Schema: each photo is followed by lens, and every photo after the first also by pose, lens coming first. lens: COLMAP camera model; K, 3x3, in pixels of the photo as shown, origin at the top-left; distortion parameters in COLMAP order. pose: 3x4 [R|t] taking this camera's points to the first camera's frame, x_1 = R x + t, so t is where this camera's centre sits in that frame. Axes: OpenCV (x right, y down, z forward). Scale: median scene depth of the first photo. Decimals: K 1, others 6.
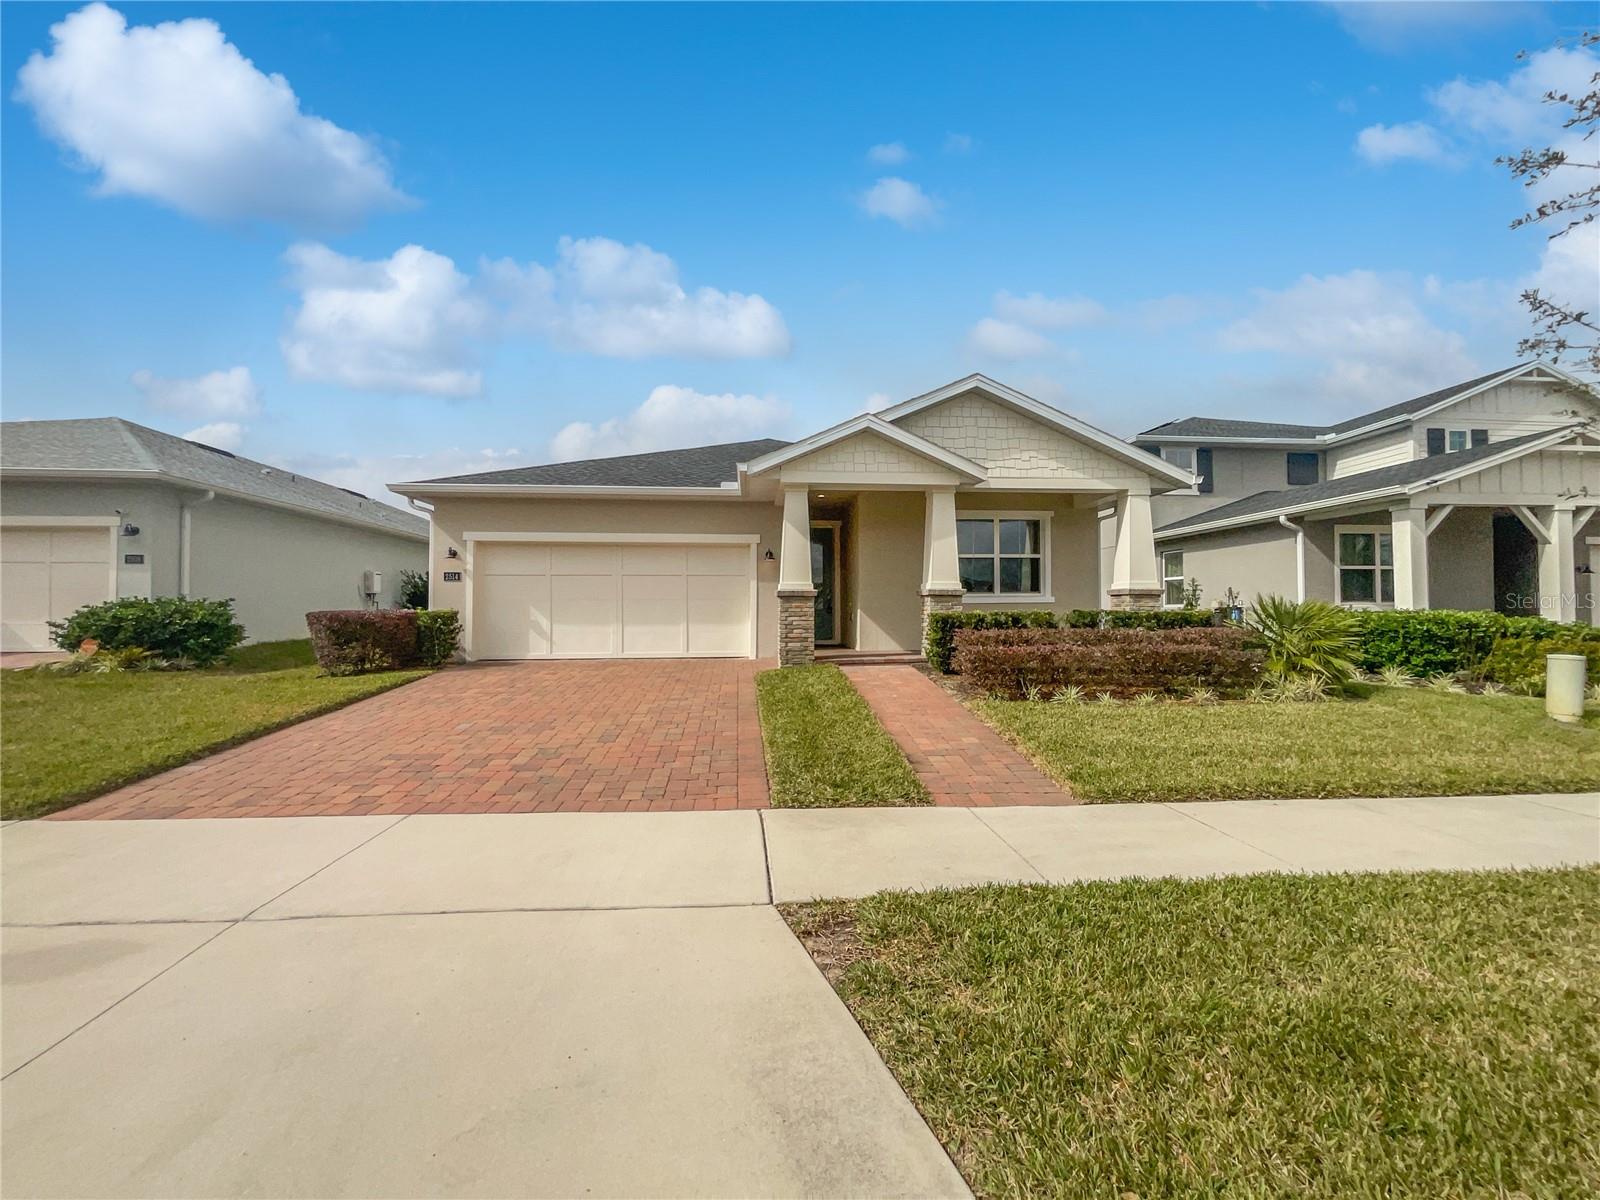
lens RADIAL K [[661.5, 0, 807.0], [0, 661.5, 591.7], [0, 0, 1]] dist [-0.015513, 0.001234]
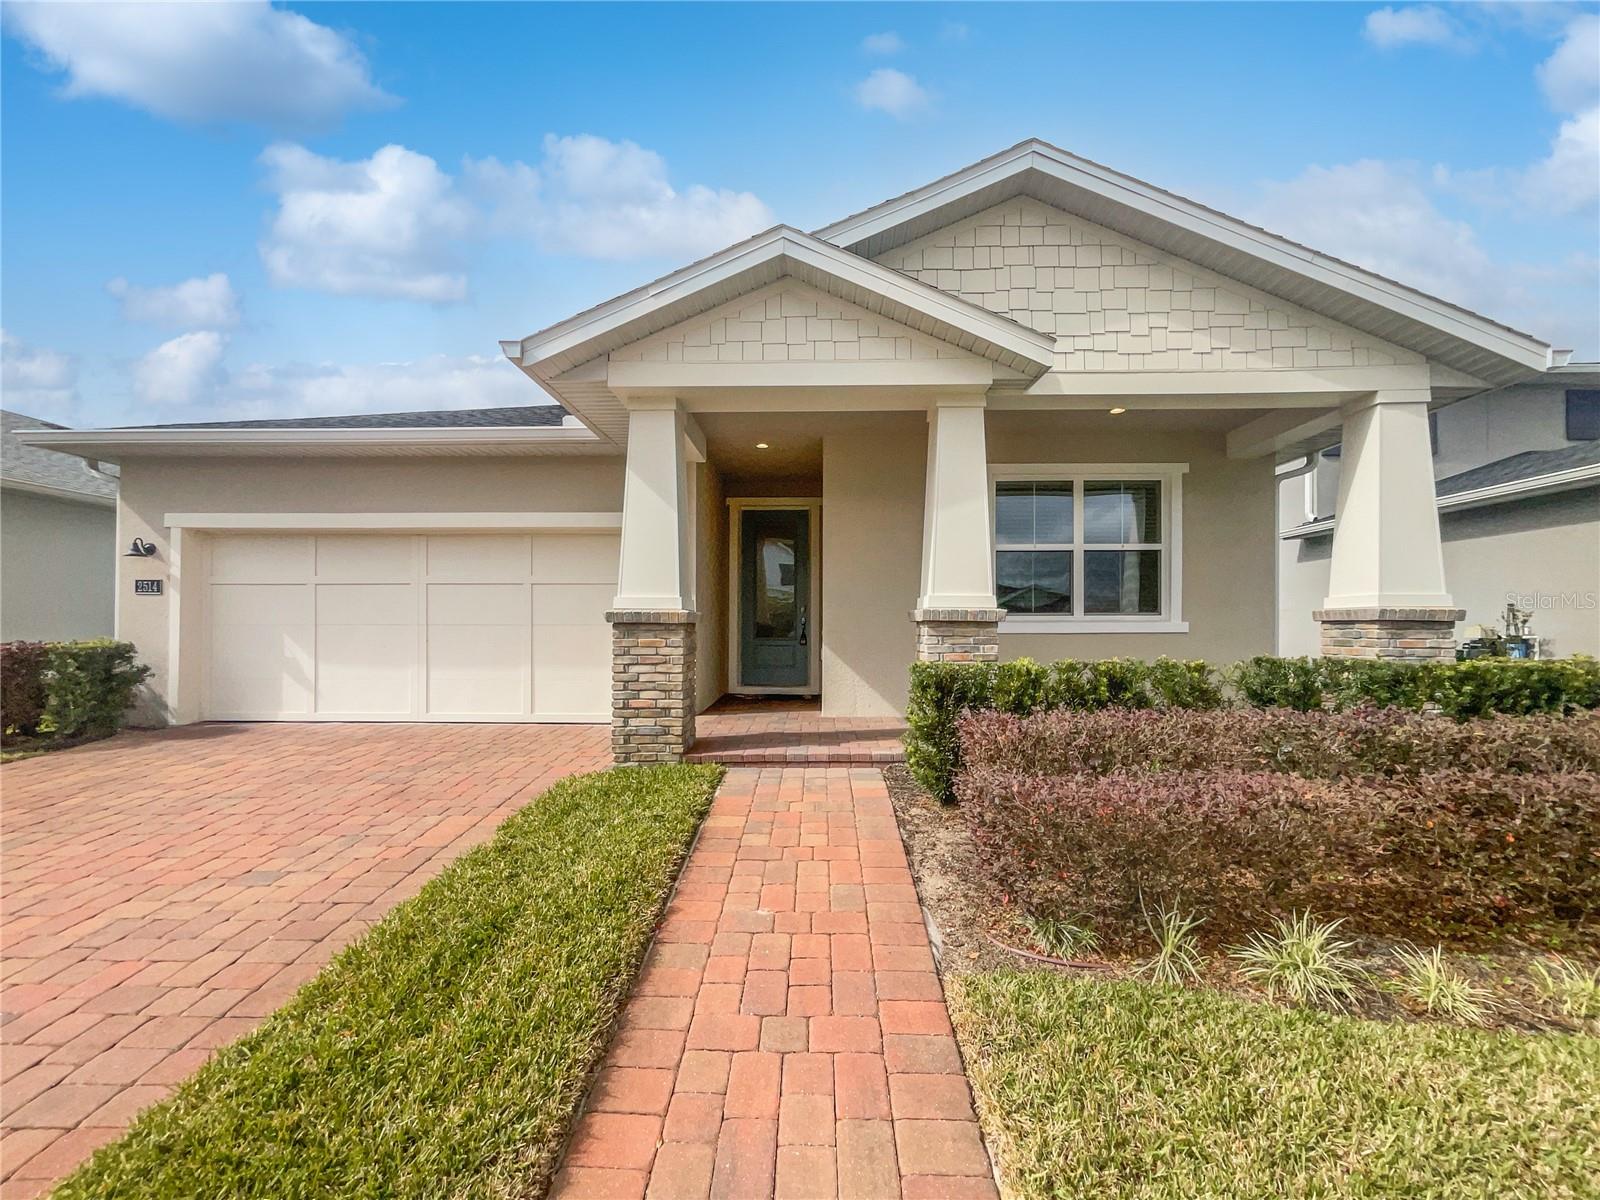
lens RADIAL K [[661.5, 0, 803.5], [0, 661.5, 623.7], [0, 0, 1]] dist [-0.015513, 0.001234]
pose [[0.992703, 0.004573, -0.120501, 0.150347], [-0.001533, 0.999678, 0.025309, -0.005186], [0.120578, -0.024940, 0.992390, 0.501574]]
